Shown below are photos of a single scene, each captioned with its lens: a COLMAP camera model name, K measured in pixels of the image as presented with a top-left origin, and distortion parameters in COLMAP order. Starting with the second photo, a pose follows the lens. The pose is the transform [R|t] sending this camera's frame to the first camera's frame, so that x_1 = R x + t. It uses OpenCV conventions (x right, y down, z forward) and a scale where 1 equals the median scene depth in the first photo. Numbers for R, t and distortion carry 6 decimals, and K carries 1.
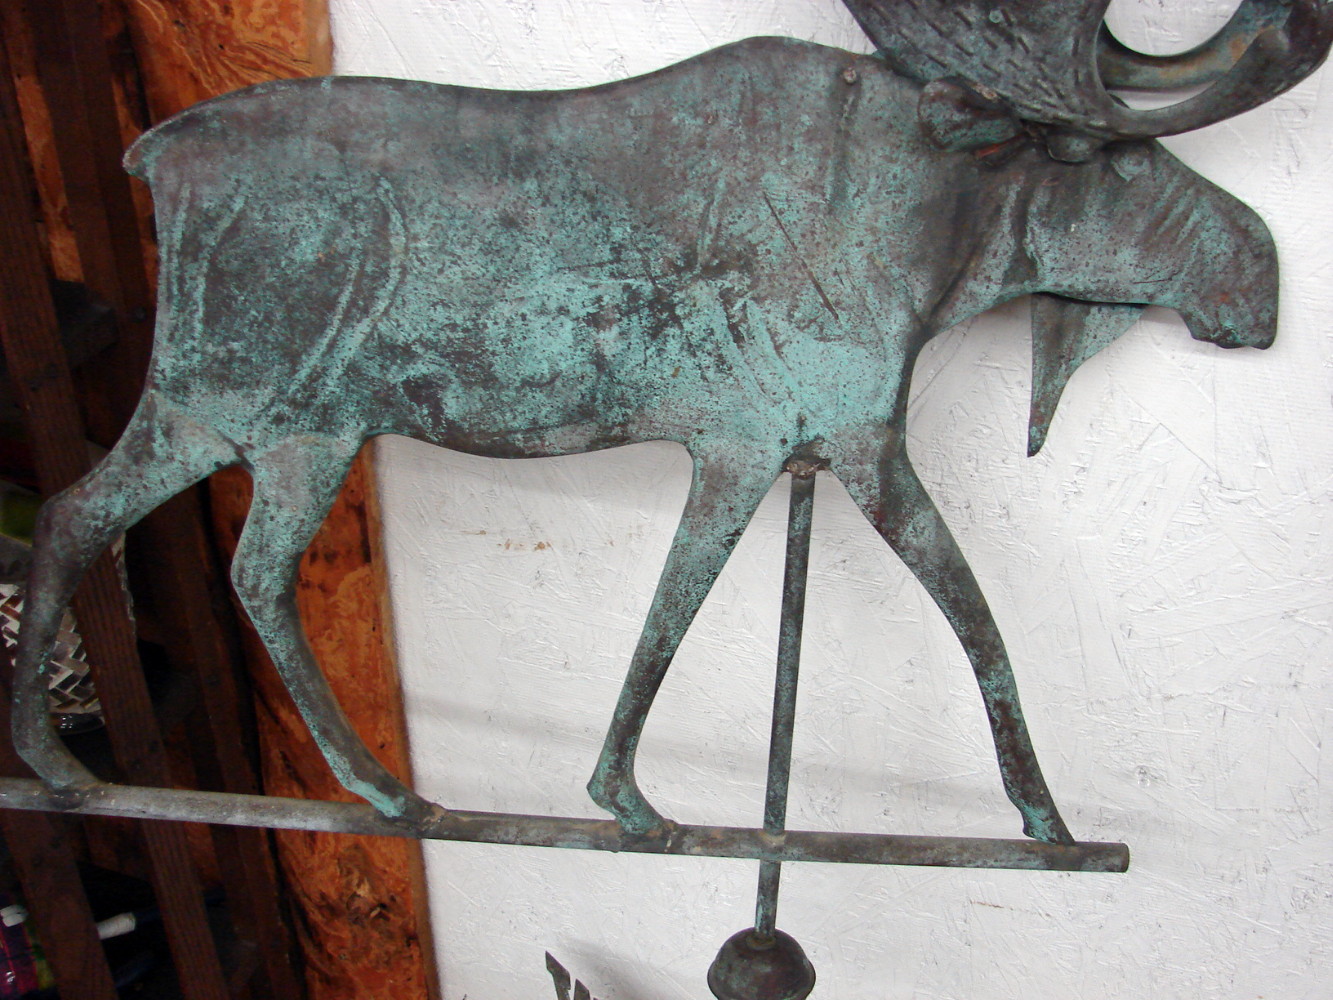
lens RADIAL K [[1431.8, 0, 674.8], [0, 1431.8, 501.7], [0, 0, 1]] dist [-0.227746, 0.281244]
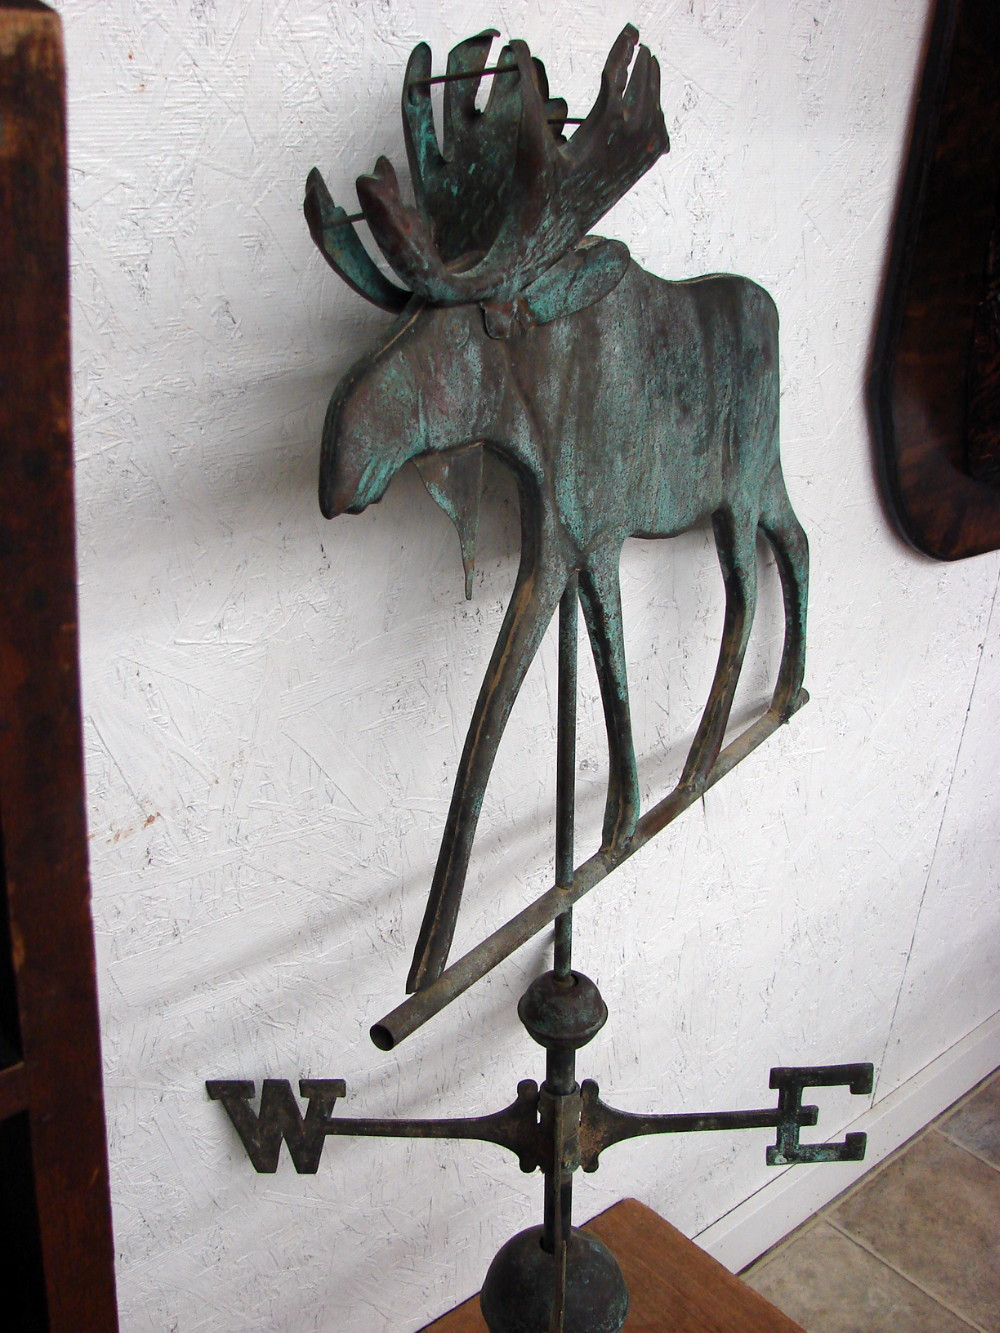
lens RADIAL K [[1431.8, 0, 481.2], [0, 1431.8, 676.0], [0, 0, 1]] dist [-0.227746, 0.281244]
pose [[0.501048, -0.343252, 0.794436, -0.682321], [0.380353, 0.911909, 0.154120, -0.116020], [-0.777356, 0.224945, 0.587467, 0.225555]]
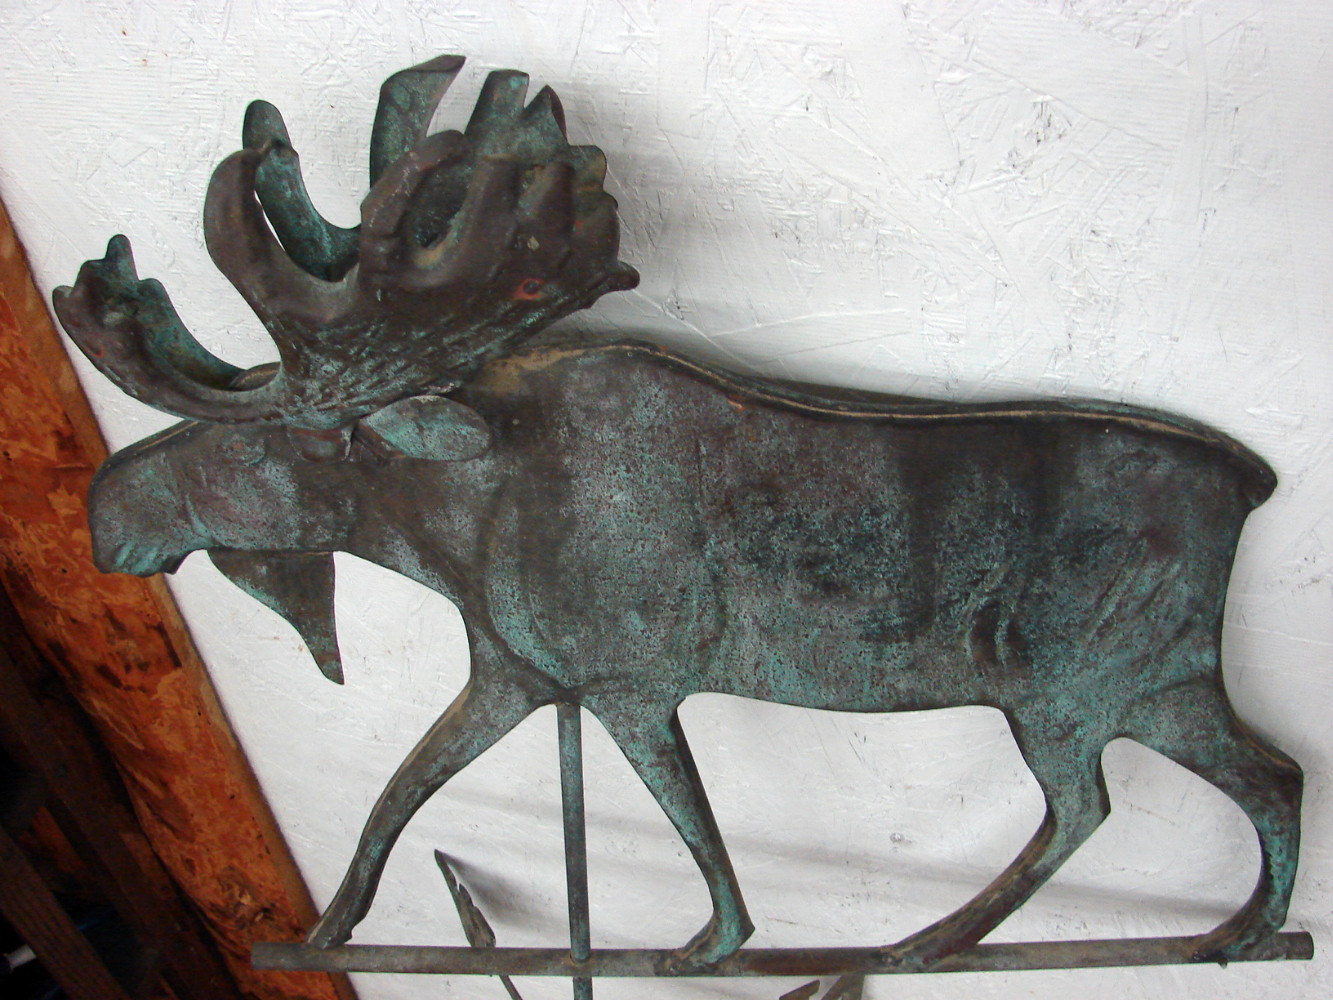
lens RADIAL K [[1431.8, 0, 674.8], [0, 1431.8, 501.7], [0, 0, 1]] dist [-0.227746, 0.281244]
pose [[0.996503, -0.081906, -0.016518, 0.180432], [0.083528, 0.971466, 0.221983, -0.275197], [-0.002135, -0.222587, 0.974911, 0.001885]]
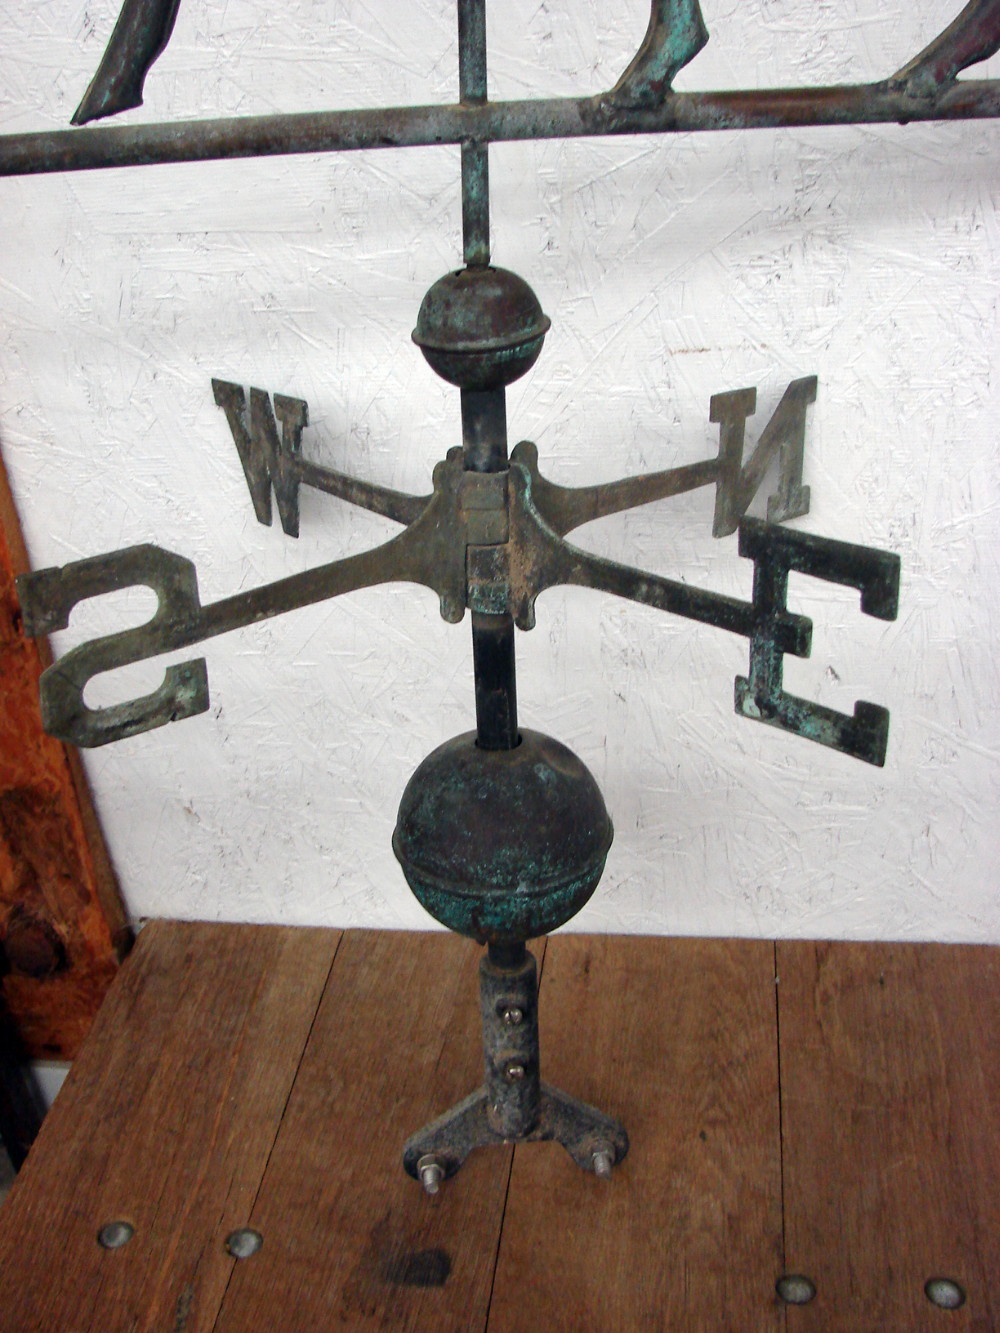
lens RADIAL K [[1431.8, 0, 481.2], [0, 1431.8, 676.0], [0, 0, 1]] dist [-0.227746, 0.281244]
pose [[0.979290, -0.166803, 0.114747, -0.026441], [0.163429, 0.985812, 0.038277, 0.419383], [-0.119504, -0.018732, 0.992657, 0.175436]]
